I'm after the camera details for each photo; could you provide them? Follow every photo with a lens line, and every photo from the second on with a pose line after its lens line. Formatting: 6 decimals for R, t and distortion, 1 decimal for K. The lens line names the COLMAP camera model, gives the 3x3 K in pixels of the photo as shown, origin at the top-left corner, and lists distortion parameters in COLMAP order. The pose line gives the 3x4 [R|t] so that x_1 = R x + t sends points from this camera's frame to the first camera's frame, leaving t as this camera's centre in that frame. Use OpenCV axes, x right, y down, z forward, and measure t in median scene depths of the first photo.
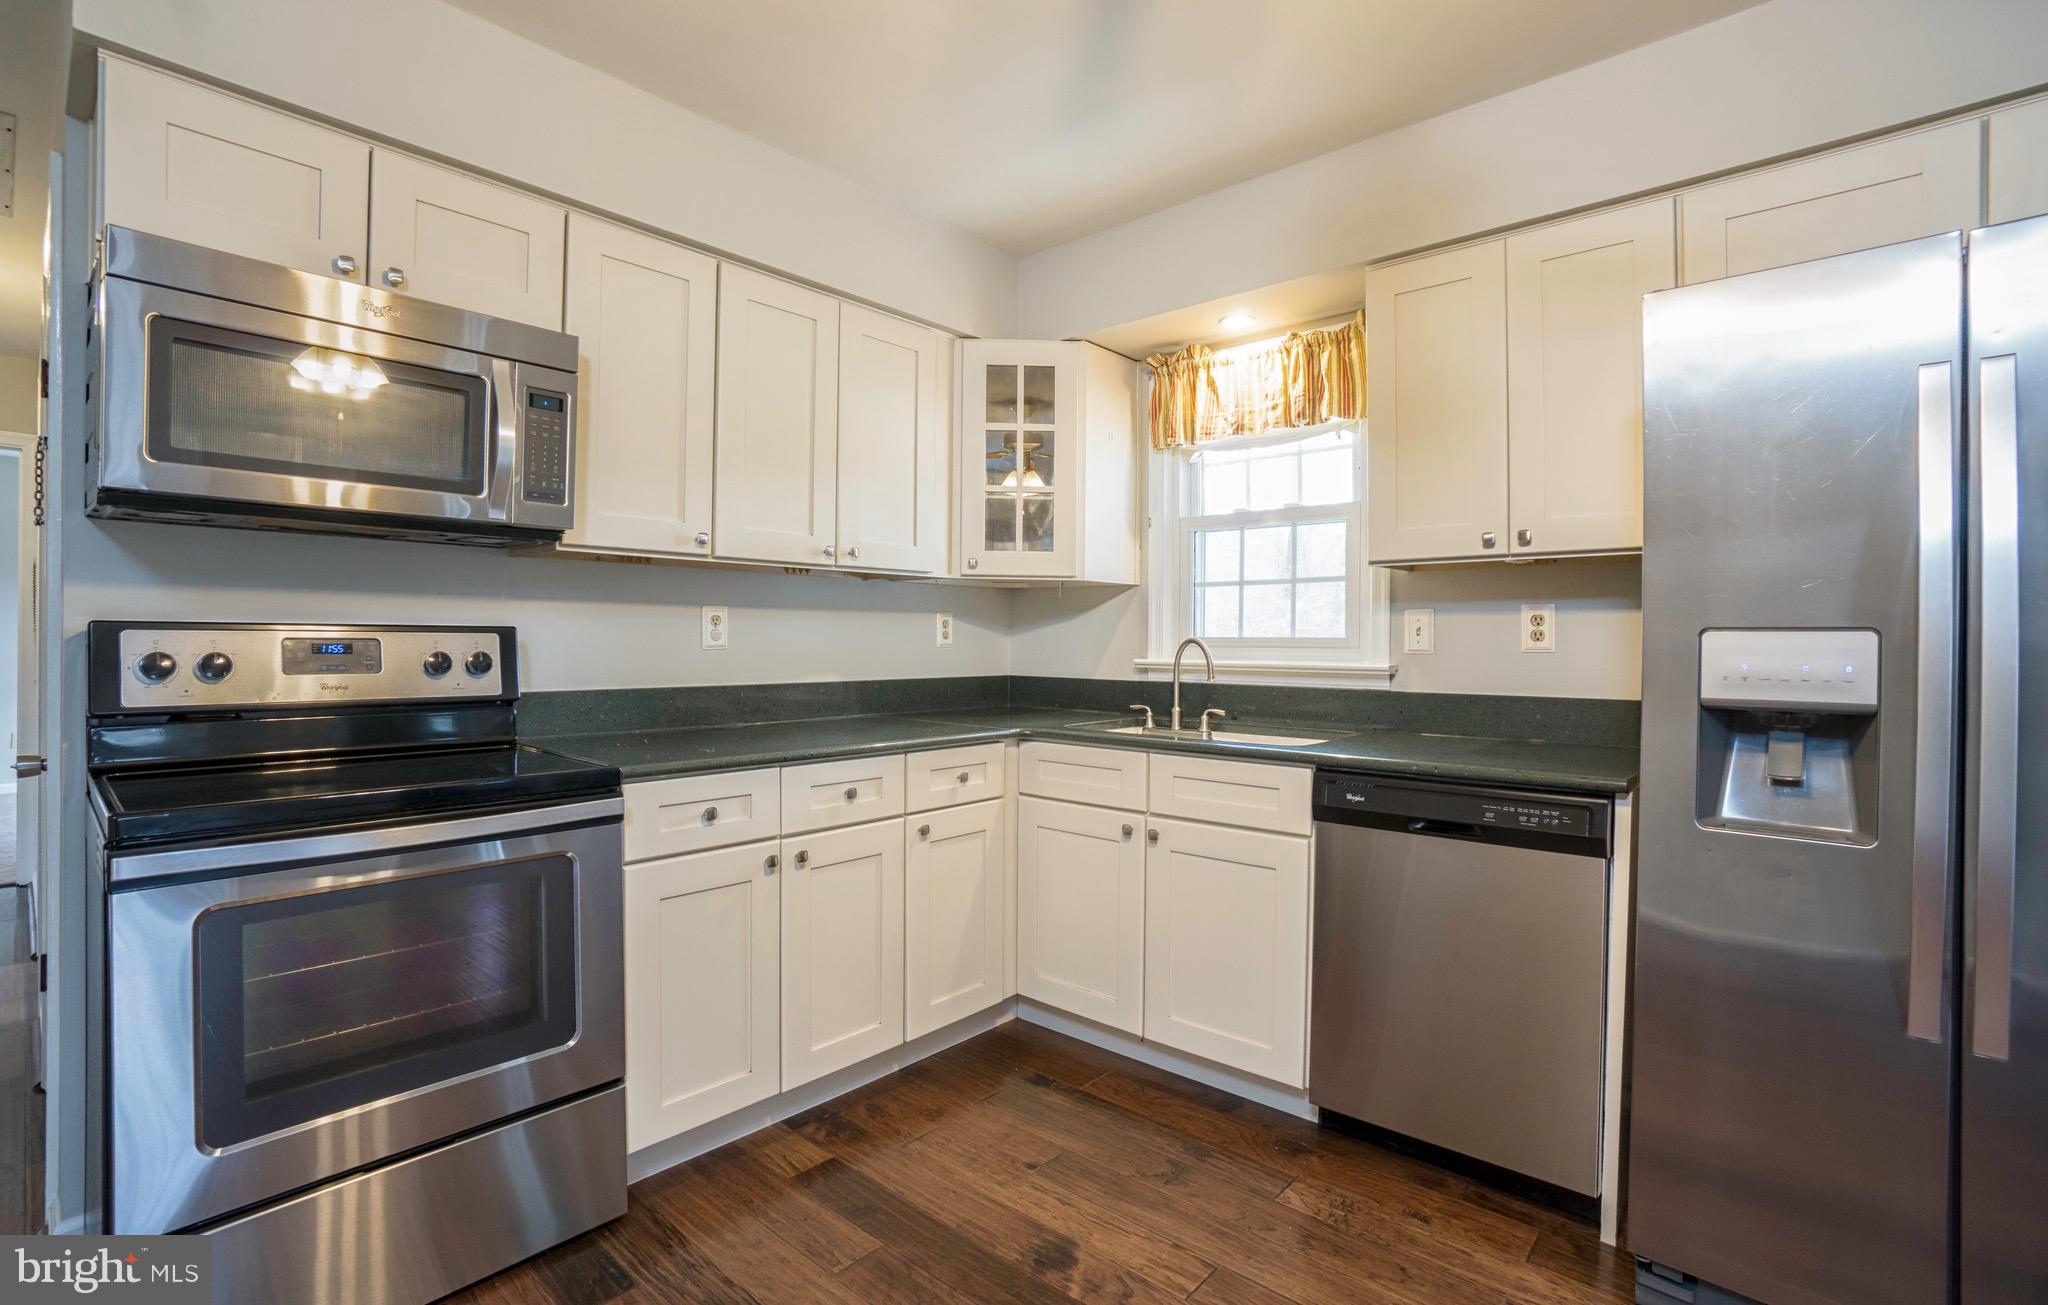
lens RADIAL K [[974.8, 0, 1018.5], [0, 974.8, 648.0], [0, 0, 1]] dist [-0.004125, -0.000248]
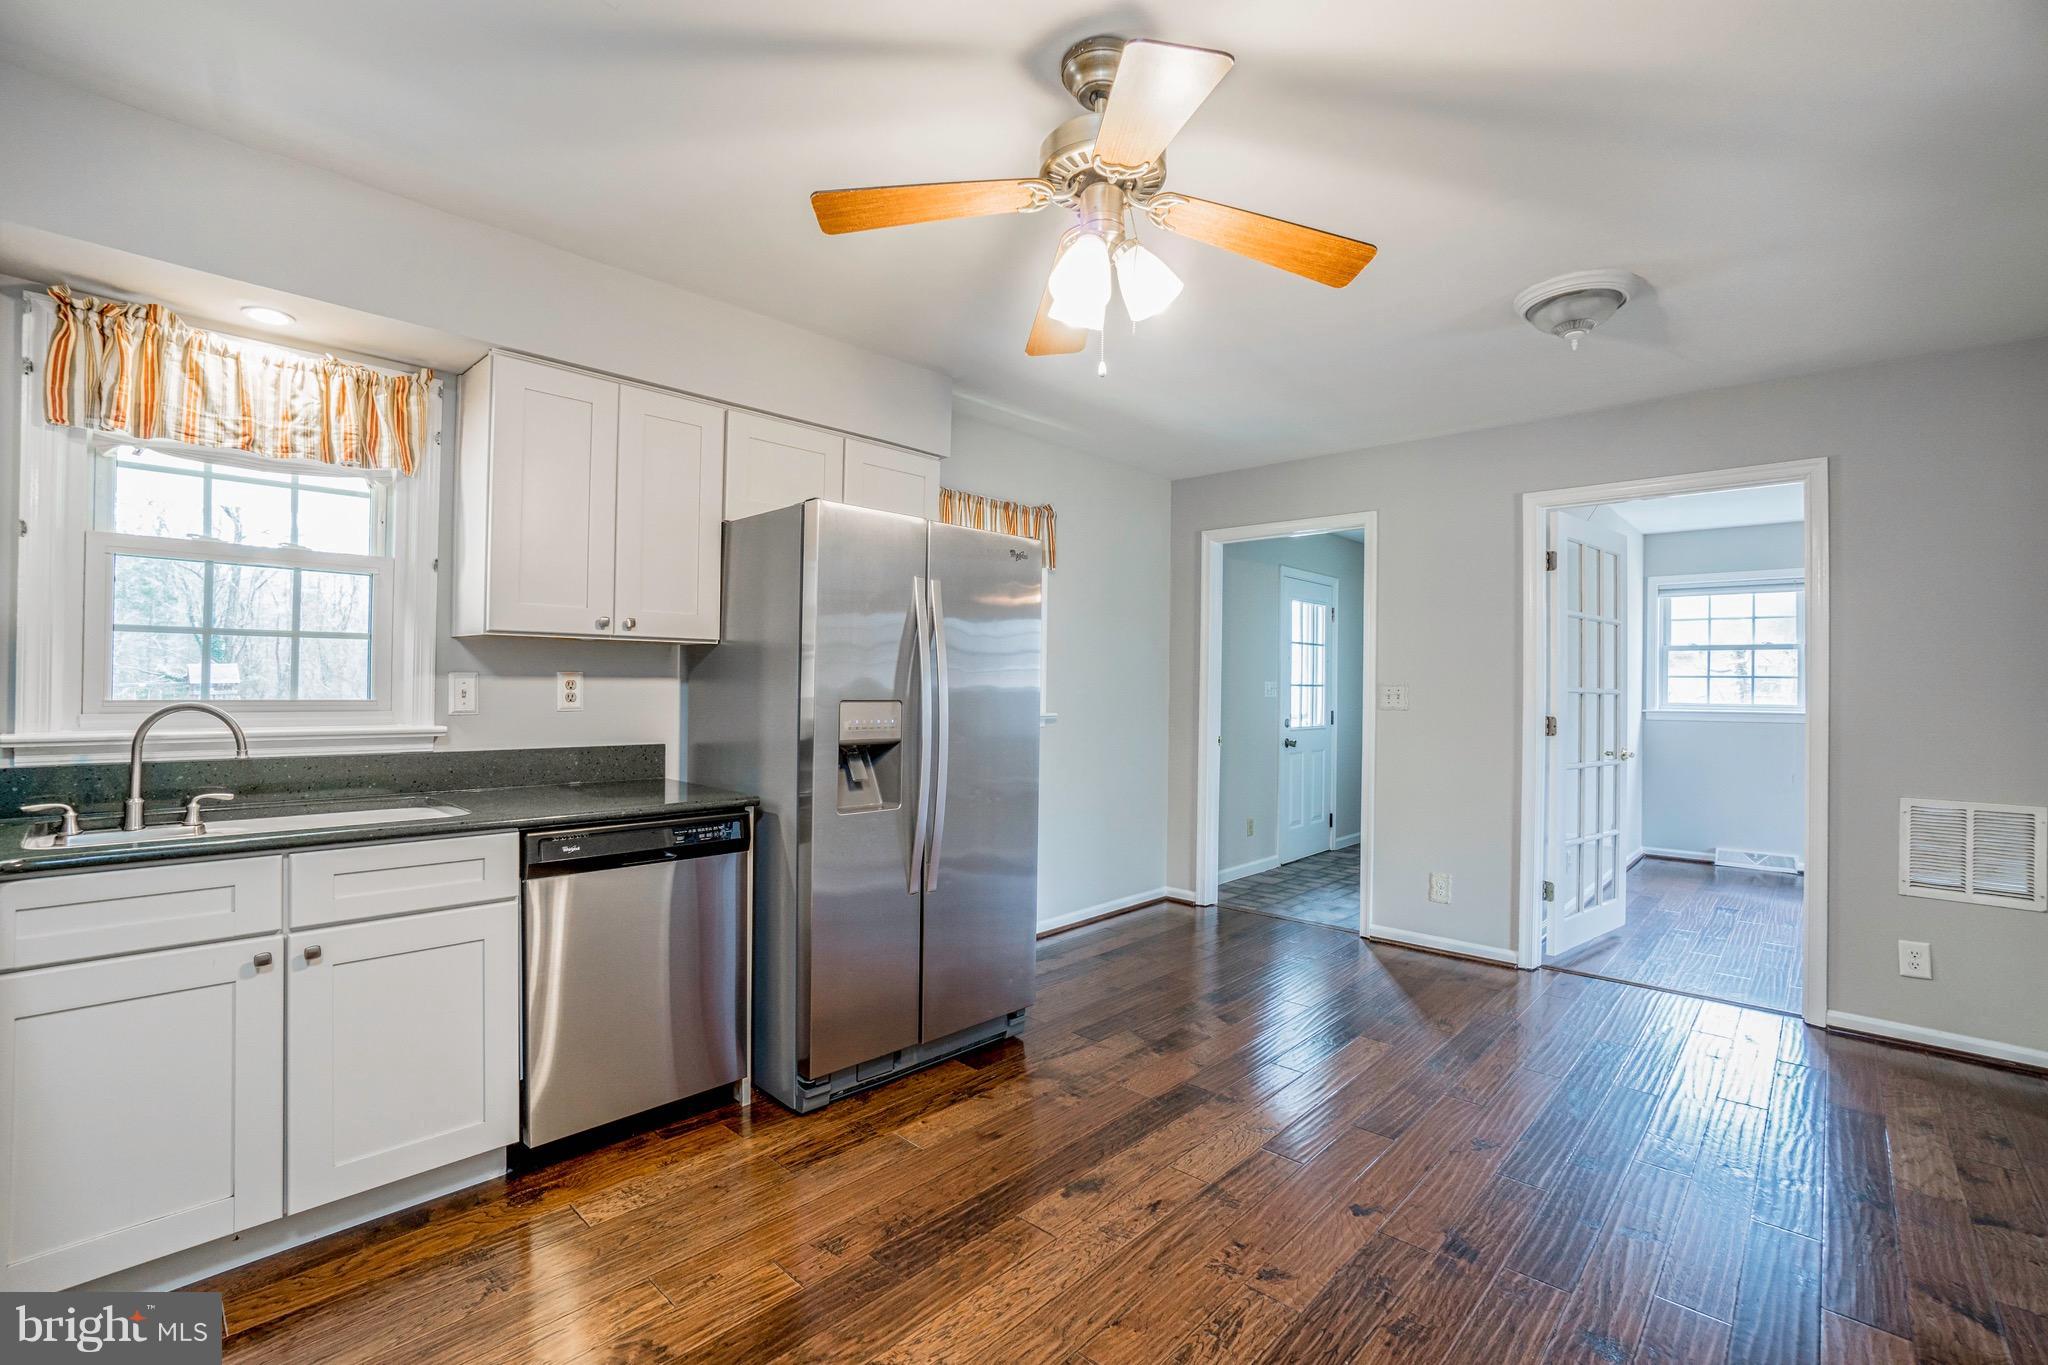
lens RADIAL K [[883.2, 0, 1020.9], [0, 883.2, 684.8], [0, 0, 1]] dist [-0.000226, -0.000001]
pose [[0.049051, 0.003108, 0.998791, -0.515024], [-0.000147, 0.999995, -0.003104, -0.023835], [-0.998796, 0.000005, 0.049051, 0.350664]]
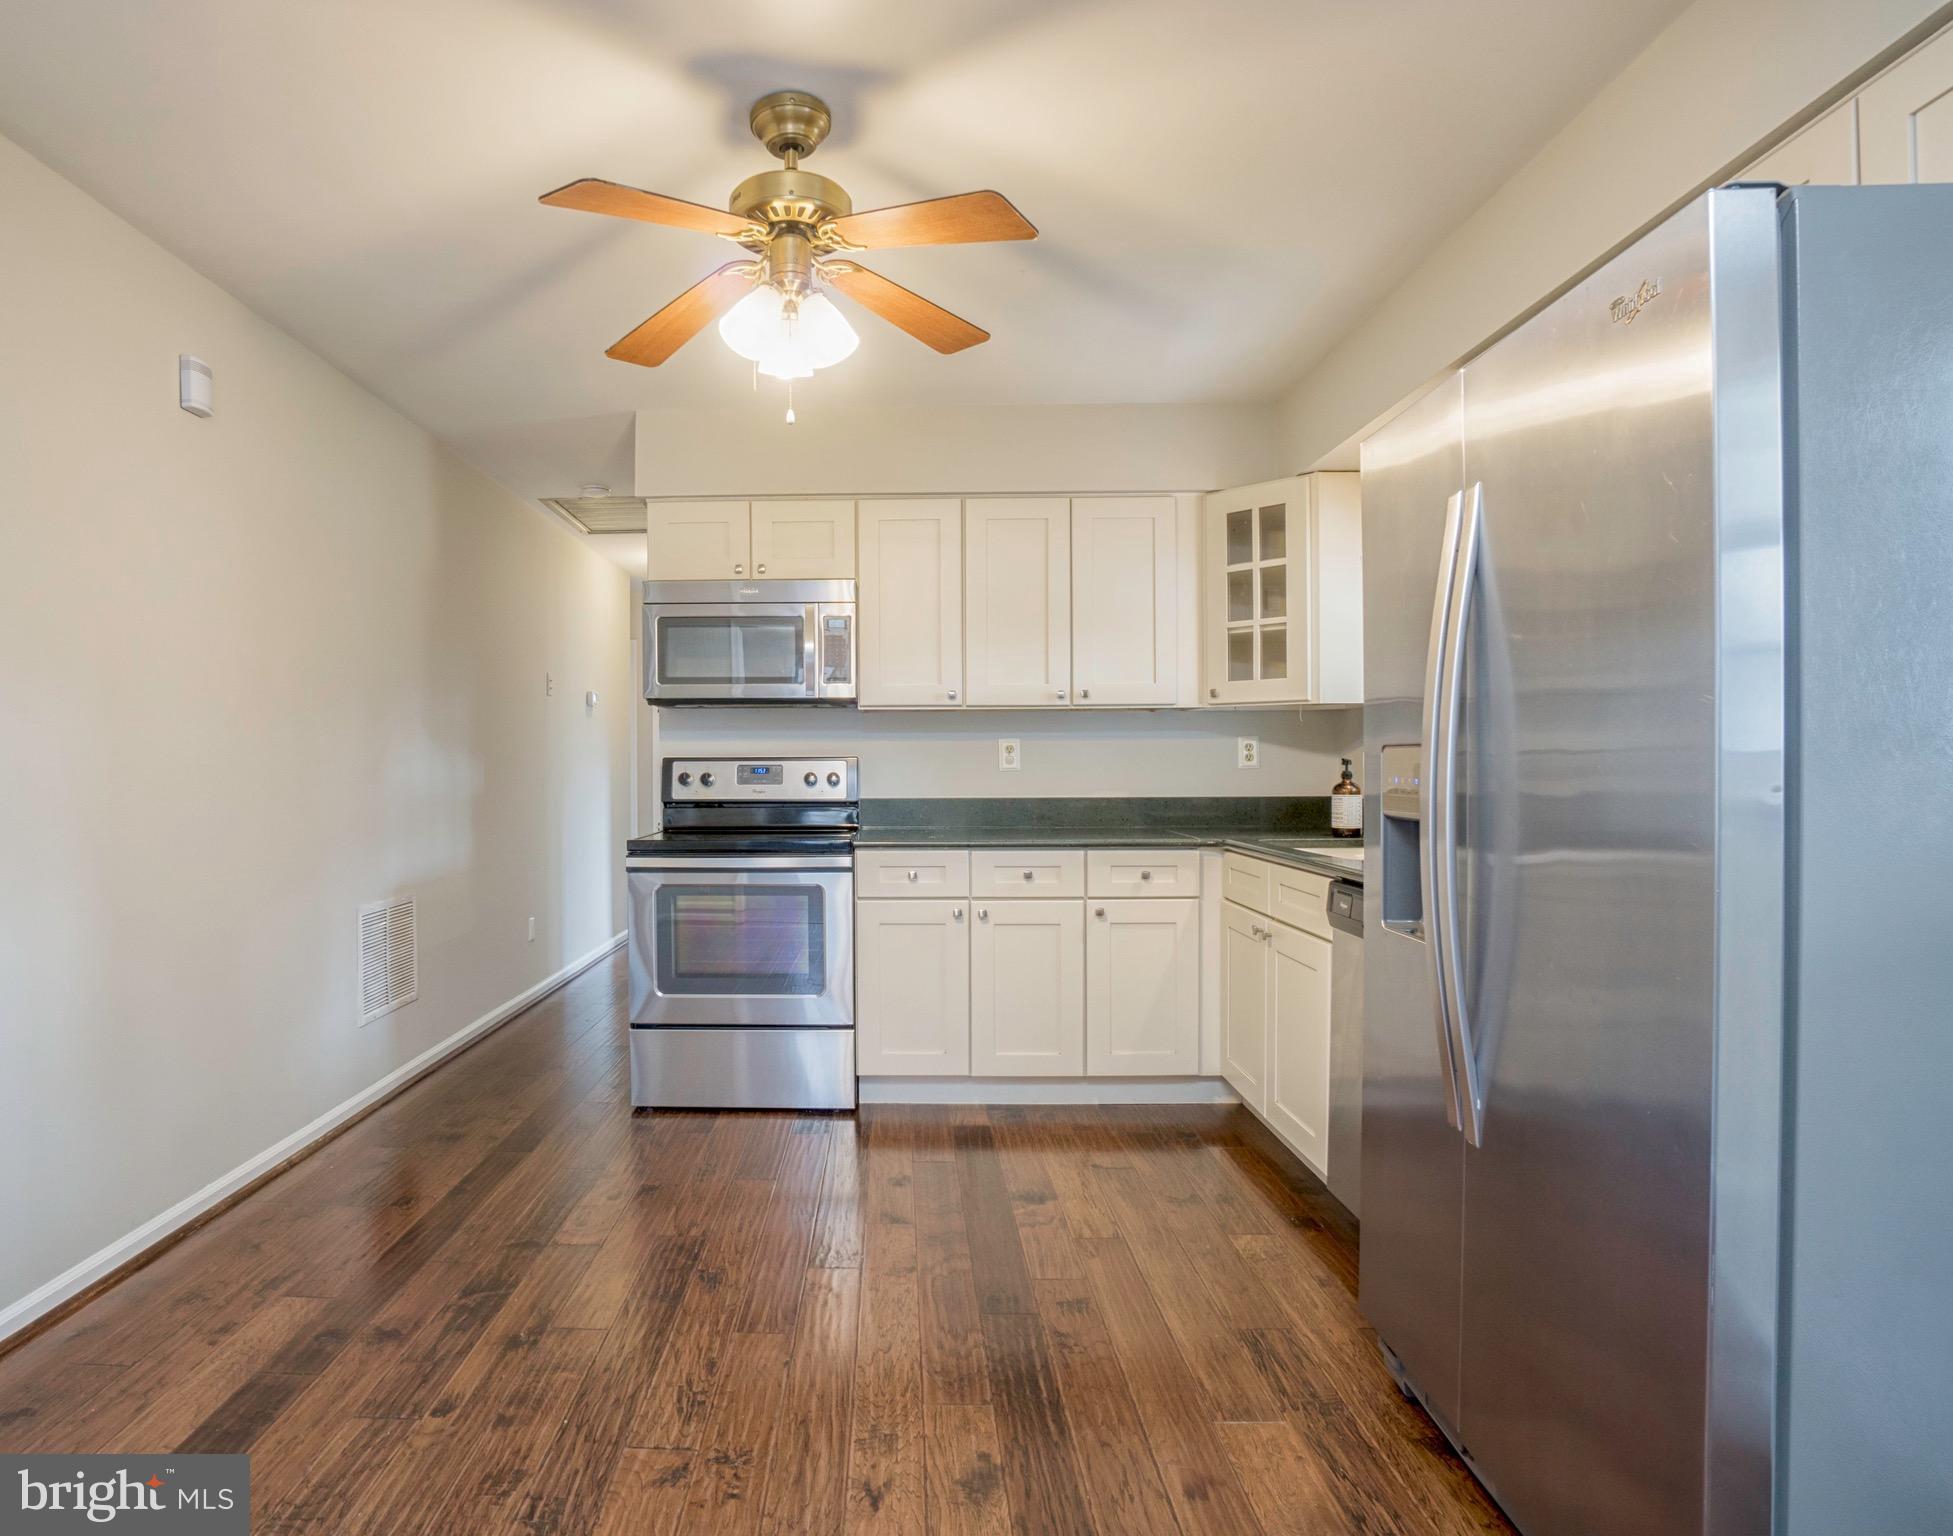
lens RADIAL K [[1378.3, 0, 976.5], [0, 1378.3, 768.0], [0, 0, 1]] dist [0.042754, -0.001346]
pose [[0.642798, -0.007338, -0.766001, 0.994228], [0.001992, 0.999967, -0.007908, 0.011088], [0.766033, 0.003558, 0.642791, -0.232527]]
